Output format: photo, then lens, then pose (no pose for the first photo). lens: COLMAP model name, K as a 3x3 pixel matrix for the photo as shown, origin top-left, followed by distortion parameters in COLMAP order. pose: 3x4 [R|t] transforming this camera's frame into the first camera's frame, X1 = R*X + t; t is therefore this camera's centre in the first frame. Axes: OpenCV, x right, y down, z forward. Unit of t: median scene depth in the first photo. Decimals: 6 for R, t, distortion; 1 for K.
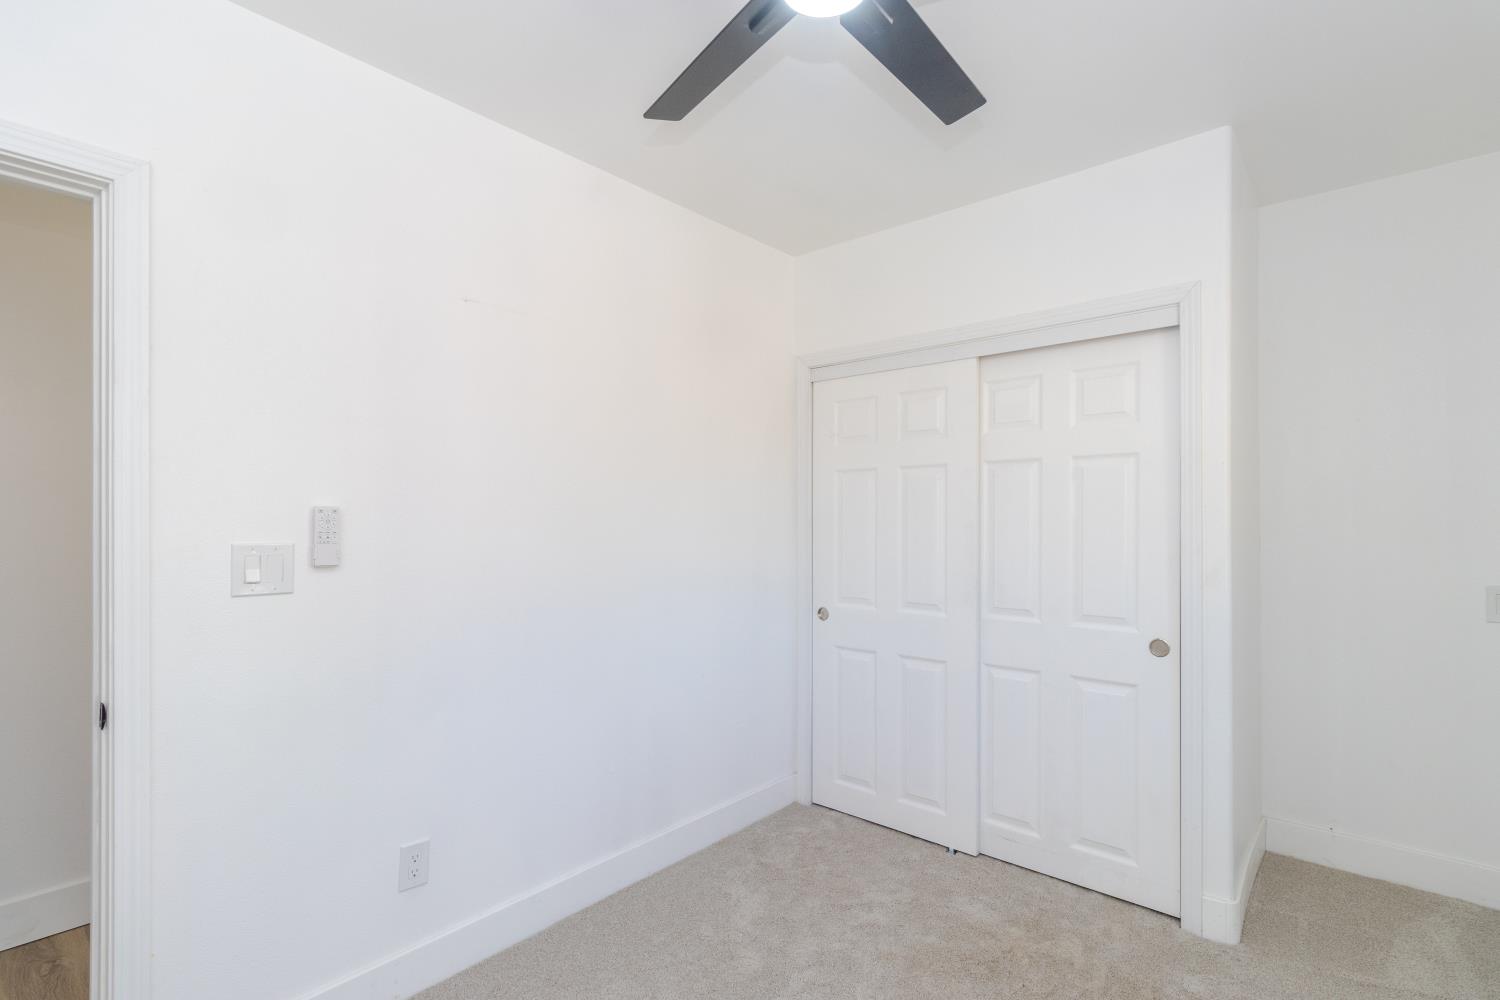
lens RADIAL K [[710.8, 0, 752.1], [0, 710.8, 509.9], [0, 0, 1]] dist [0.001383, 0.000250]
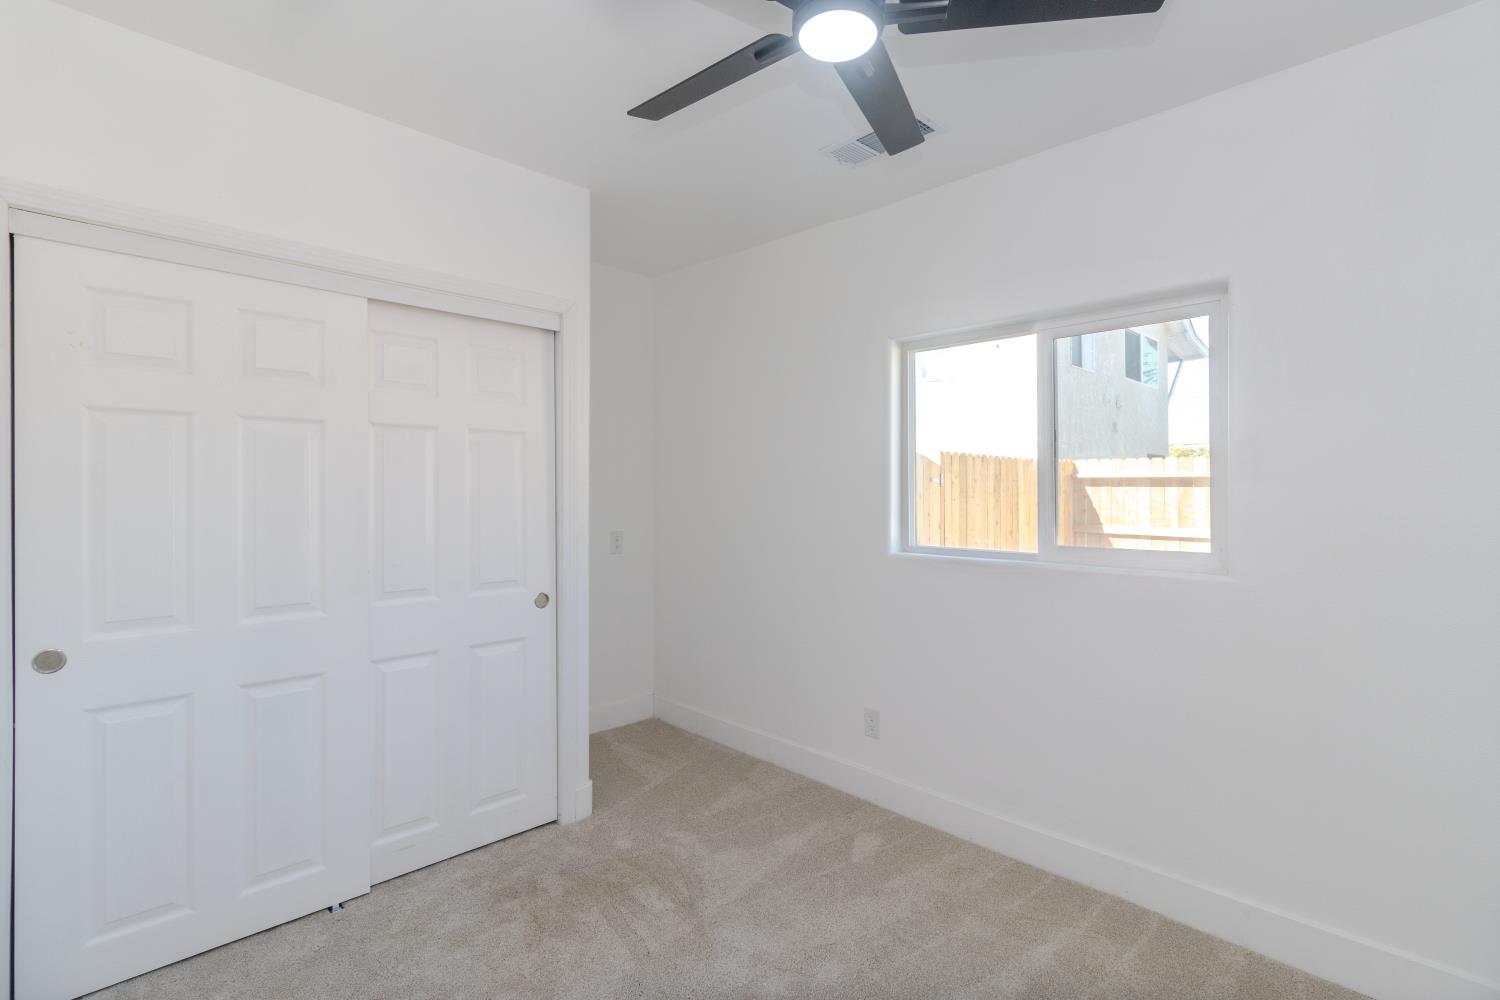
lens RADIAL K [[688.3, 0, 772.1], [0, 688.3, 486.6], [0, 0, 1]] dist [0.001593, -0.000044]
pose [[0.069802, 0.009290, 0.997518, -0.482538], [-0.010423, 0.999909, -0.008583, 0.010507], [-0.997506, -0.009798, 0.069893, 0.487845]]
